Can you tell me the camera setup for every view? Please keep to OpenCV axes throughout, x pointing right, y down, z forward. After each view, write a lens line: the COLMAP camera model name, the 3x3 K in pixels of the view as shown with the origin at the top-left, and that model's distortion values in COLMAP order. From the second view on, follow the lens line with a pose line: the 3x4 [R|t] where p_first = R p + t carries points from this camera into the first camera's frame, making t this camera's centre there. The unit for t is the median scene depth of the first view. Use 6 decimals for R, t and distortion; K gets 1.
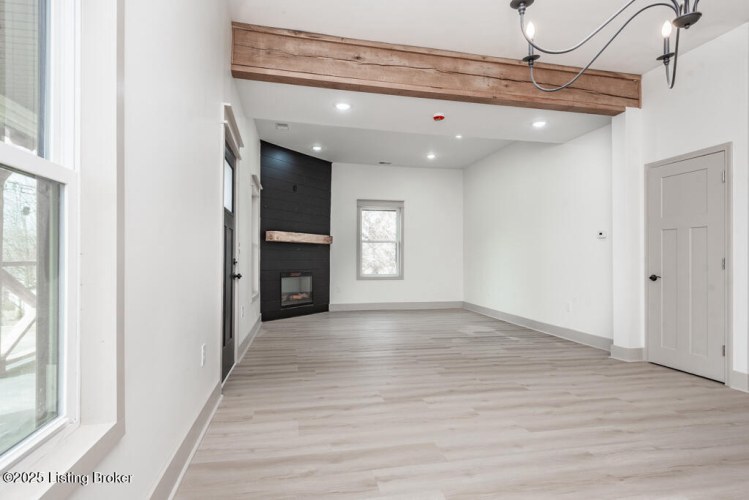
lens RADIAL K [[390.2, 0, 370.6], [0, 390.2, 255.7], [0, 0, 1]] dist [0.022894, -0.001127]
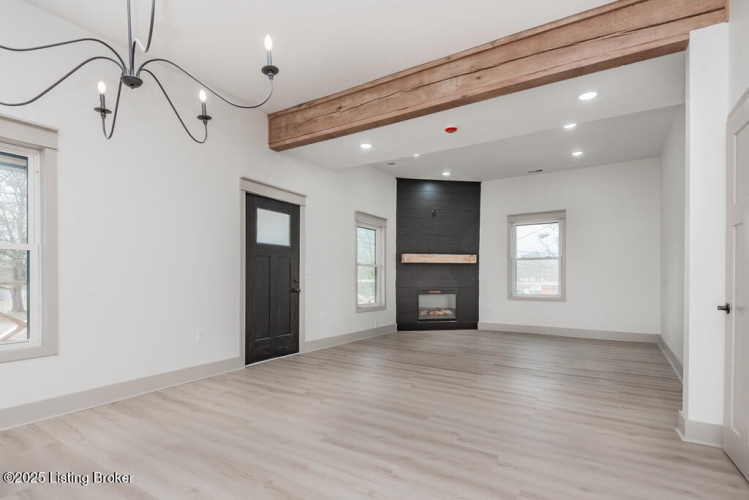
lens RADIAL K [[361.0, 0, 355.3], [0, 361.0, 277.6], [0, 0, 1]] dist [0.020456, -0.005420]
pose [[0.714531, -0.003994, -0.699592, 0.395679], [0.009052, 0.999953, 0.003537, 0.002219], [0.699545, -0.008860, 0.714534, 0.127929]]
